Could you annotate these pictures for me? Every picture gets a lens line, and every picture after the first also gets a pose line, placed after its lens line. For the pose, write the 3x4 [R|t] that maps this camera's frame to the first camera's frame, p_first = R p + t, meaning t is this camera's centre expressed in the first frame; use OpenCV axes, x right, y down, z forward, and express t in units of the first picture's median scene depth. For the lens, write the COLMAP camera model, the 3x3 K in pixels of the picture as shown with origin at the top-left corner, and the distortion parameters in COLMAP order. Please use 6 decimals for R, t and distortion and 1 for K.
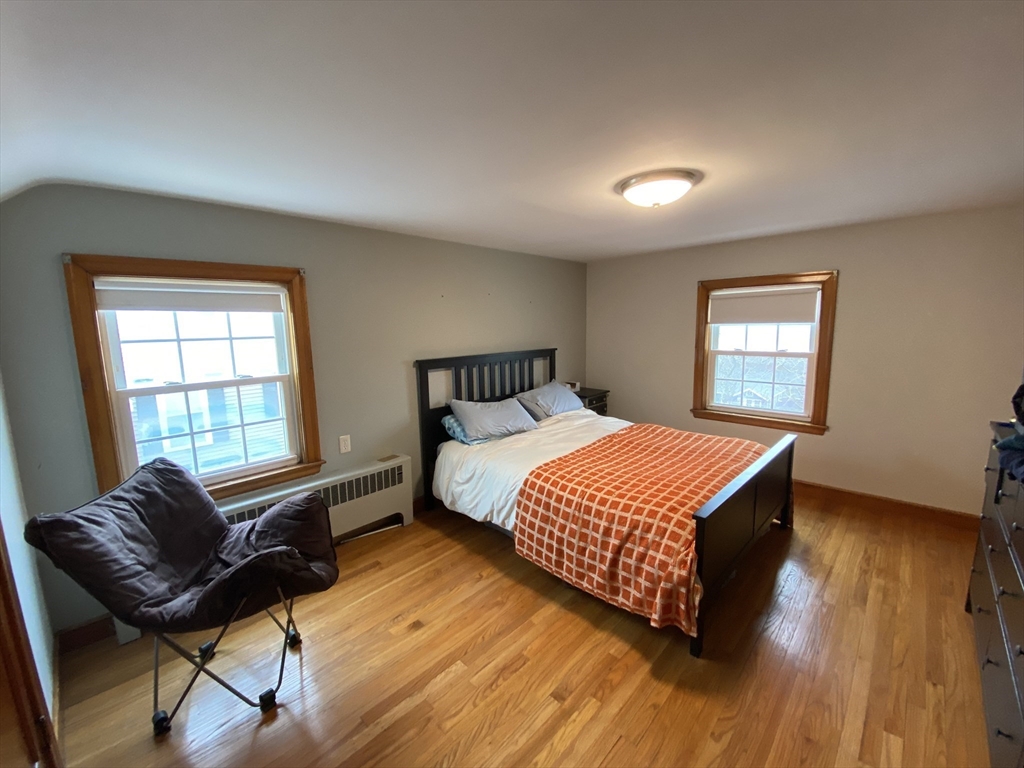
lens RADIAL K [[425.5, 0, 512.0], [0, 425.5, 384.0], [0, 0, 1]] dist [-0.000192, -0.000020]
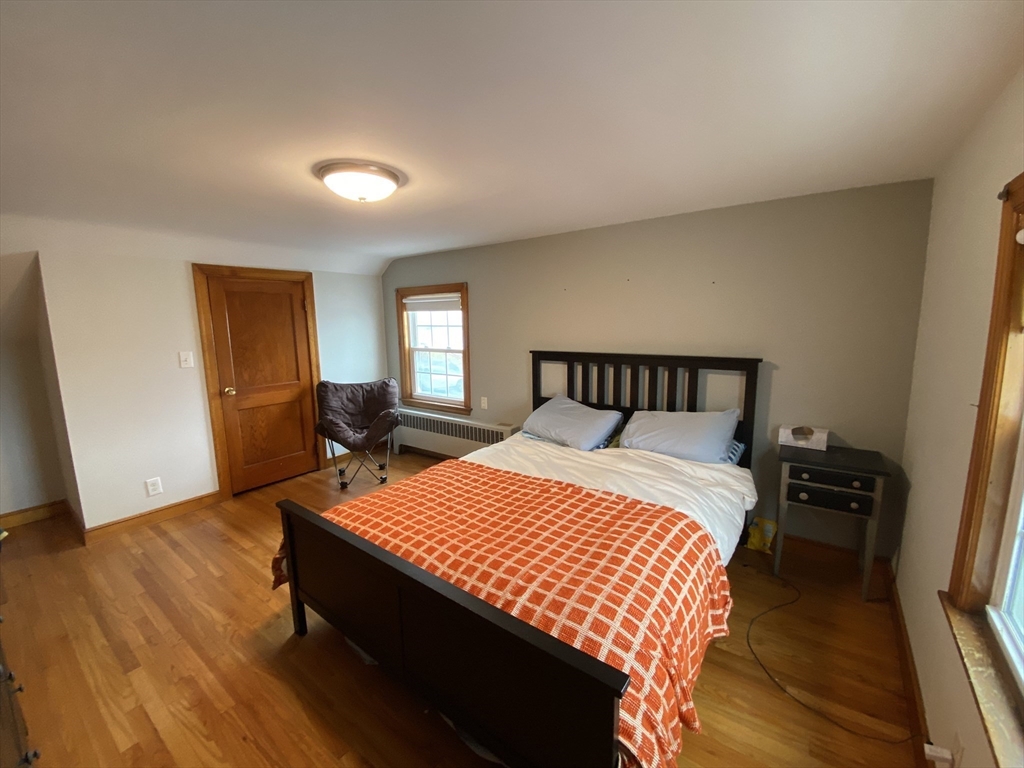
lens RADIAL K [[425.5, 0, 512.0], [0, 425.5, 384.0], [0, 0, 1]] dist [-0.000192, -0.000020]
pose [[0.107771, 0.170174, -0.979503, 0.963827], [-0.124284, 0.979819, 0.156554, -0.149832], [0.986377, 0.104864, 0.126746, 0.890276]]
